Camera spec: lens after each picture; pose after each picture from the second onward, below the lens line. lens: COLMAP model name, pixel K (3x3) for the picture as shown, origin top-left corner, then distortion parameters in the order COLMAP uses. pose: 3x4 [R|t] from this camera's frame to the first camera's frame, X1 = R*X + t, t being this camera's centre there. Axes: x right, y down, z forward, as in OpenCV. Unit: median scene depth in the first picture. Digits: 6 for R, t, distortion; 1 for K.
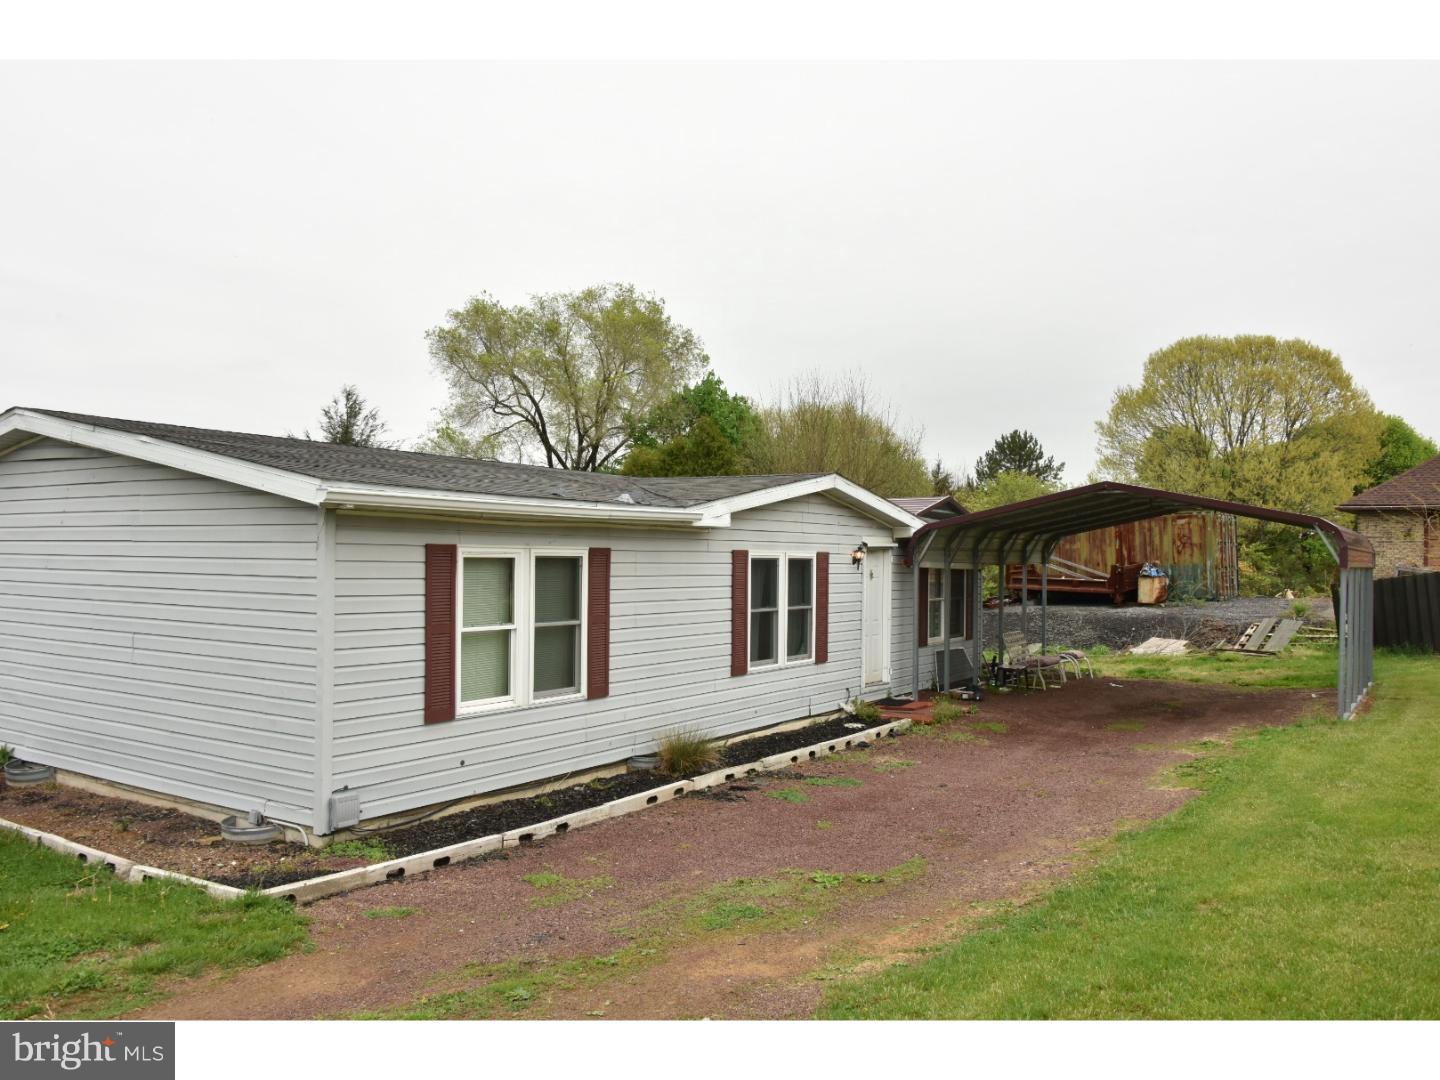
lens RADIAL K [[1132.5, 0, 720.0], [0, 1132.5, 540.0], [0, 0, 1]] dist [-0.031040, -0.004822]
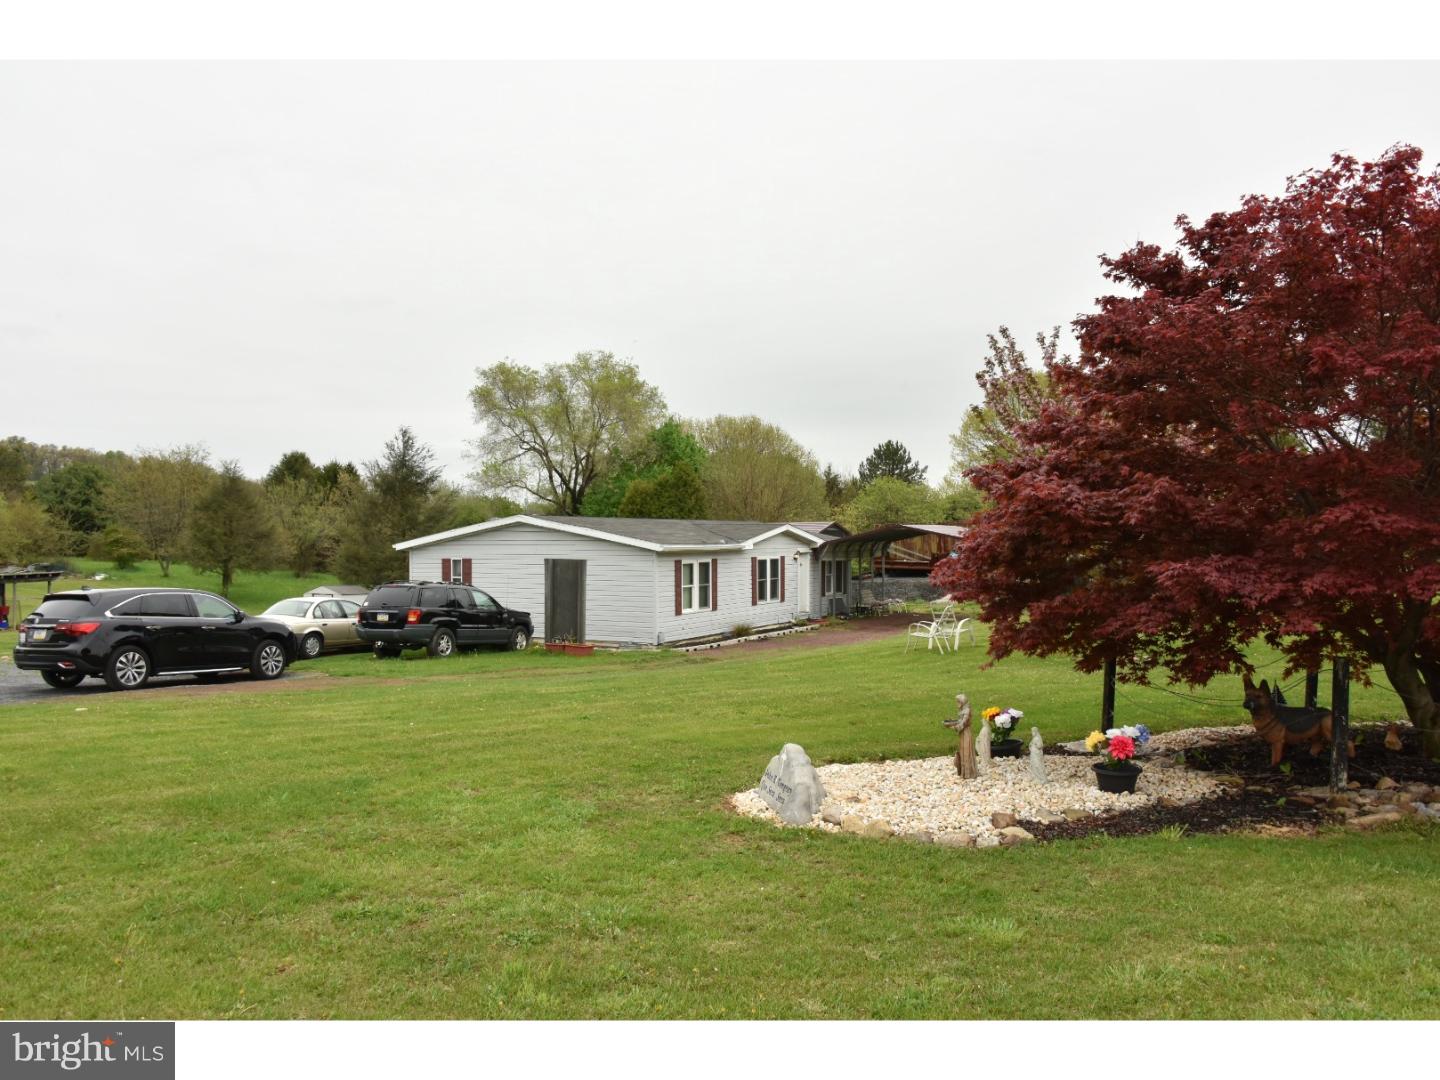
lens RADIAL K [[1132.5, 0, 720.0], [0, 1132.5, 540.0], [0, 0, 1]] dist [-0.031040, -0.004822]
pose [[0.995541, -0.012459, 0.093500, -0.210920], [0.010653, 0.999747, 0.019795, -0.057194], [-0.093723, -0.018711, 0.995423, -1.096295]]
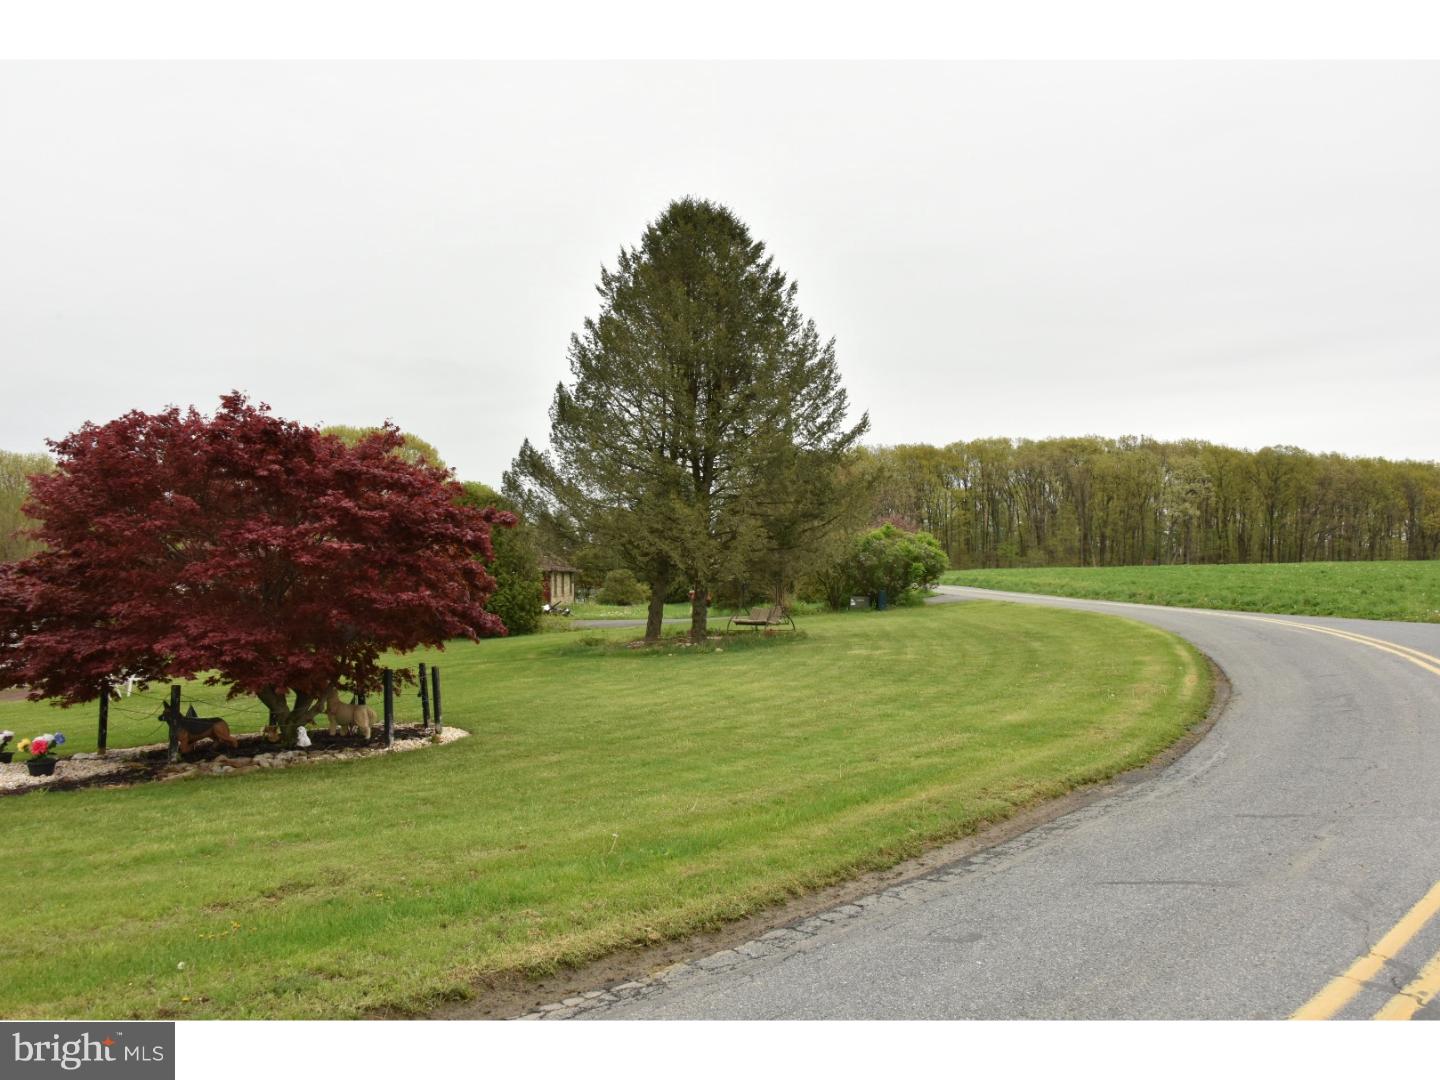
lens RADIAL K [[1154.9, 0, 682.9], [0, 1154.9, 533.4], [0, 0, 1]] dist [-0.001308, -0.013123]
pose [[0.821139, 0.011222, 0.570619, -0.105828], [0.000960, 0.999778, -0.021044, -0.083312], [-0.570728, 0.017828, 0.820946, -1.479461]]
